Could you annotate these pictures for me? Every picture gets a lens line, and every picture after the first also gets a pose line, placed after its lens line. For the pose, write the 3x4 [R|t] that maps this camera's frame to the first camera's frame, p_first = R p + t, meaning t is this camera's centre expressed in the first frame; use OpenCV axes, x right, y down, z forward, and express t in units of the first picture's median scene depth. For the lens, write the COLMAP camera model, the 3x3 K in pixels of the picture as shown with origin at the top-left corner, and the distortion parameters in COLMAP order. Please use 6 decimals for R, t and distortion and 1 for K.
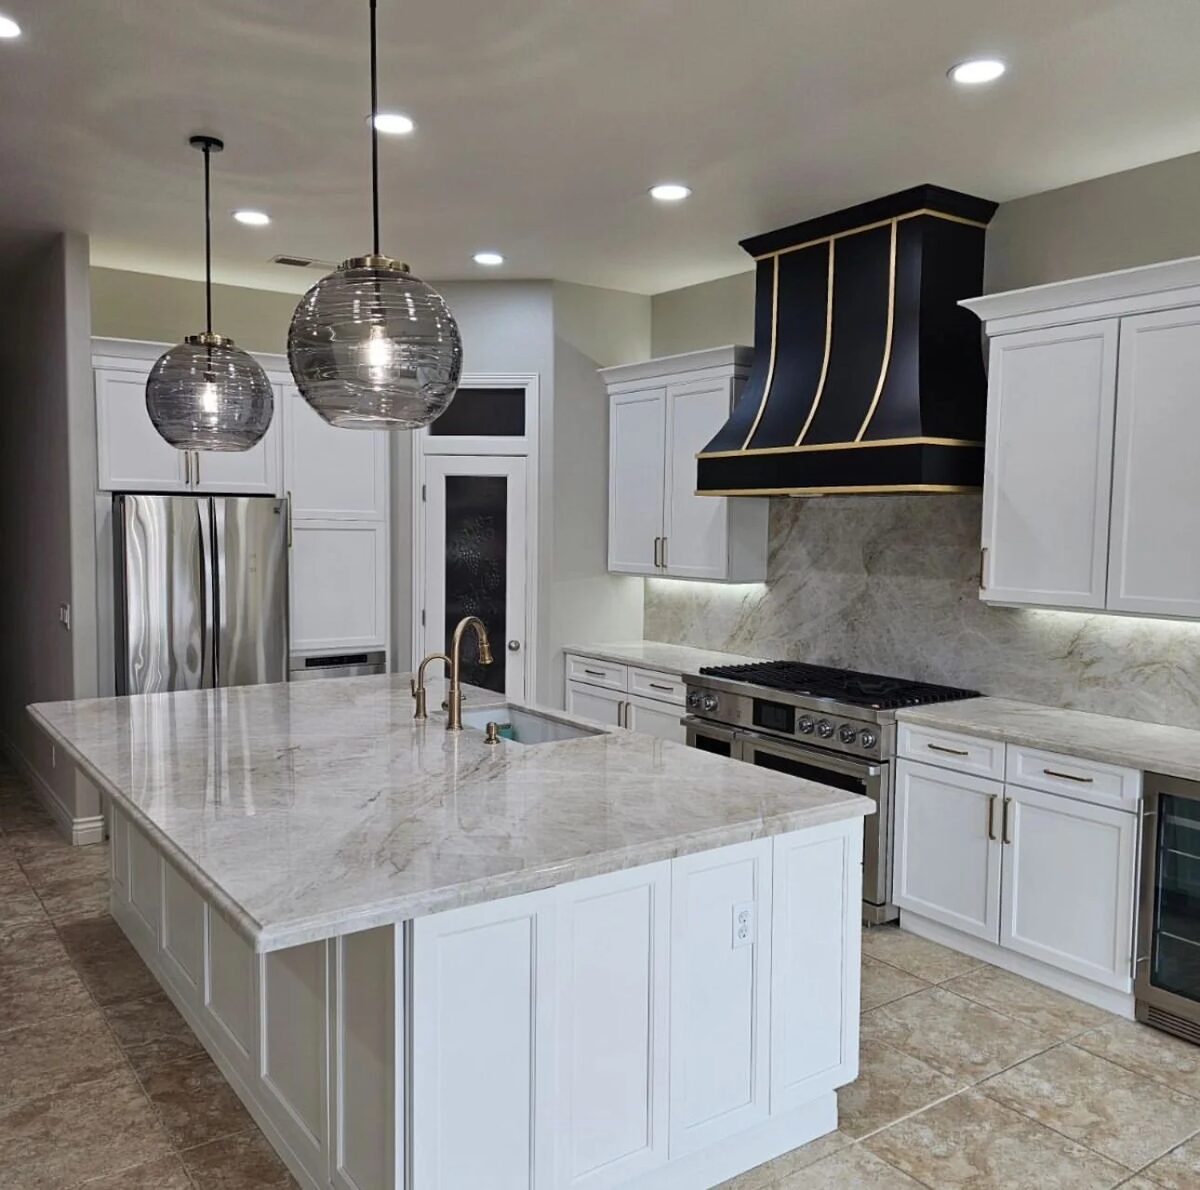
lens RADIAL K [[1061.4, 0, 600.0], [0, 1061.4, 595.0], [0, 0, 1]] dist [0.044545, -0.009994]
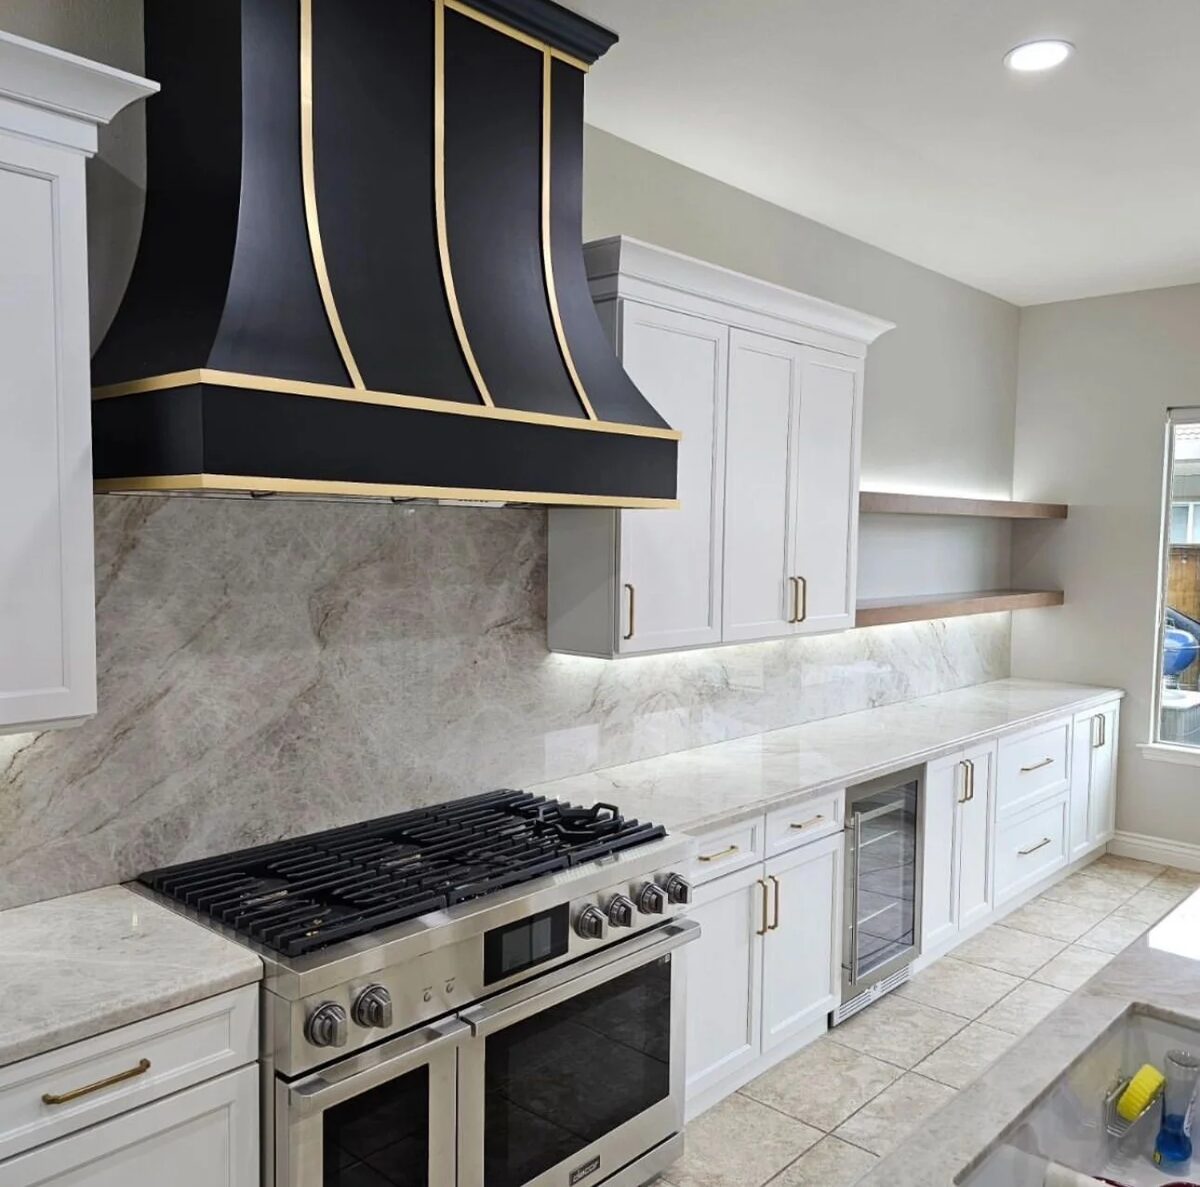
lens RADIAL K [[1061.4, 0, 600.0], [0, 1061.4, 593.5], [0, 0, 1]] dist [0.044545, -0.009994]
pose [[-0.212456, -0.073572, 0.974397, -0.305773], [0.053593, 0.994783, 0.086796, -0.087614], [-0.975700, 0.070662, -0.207405, 0.998971]]
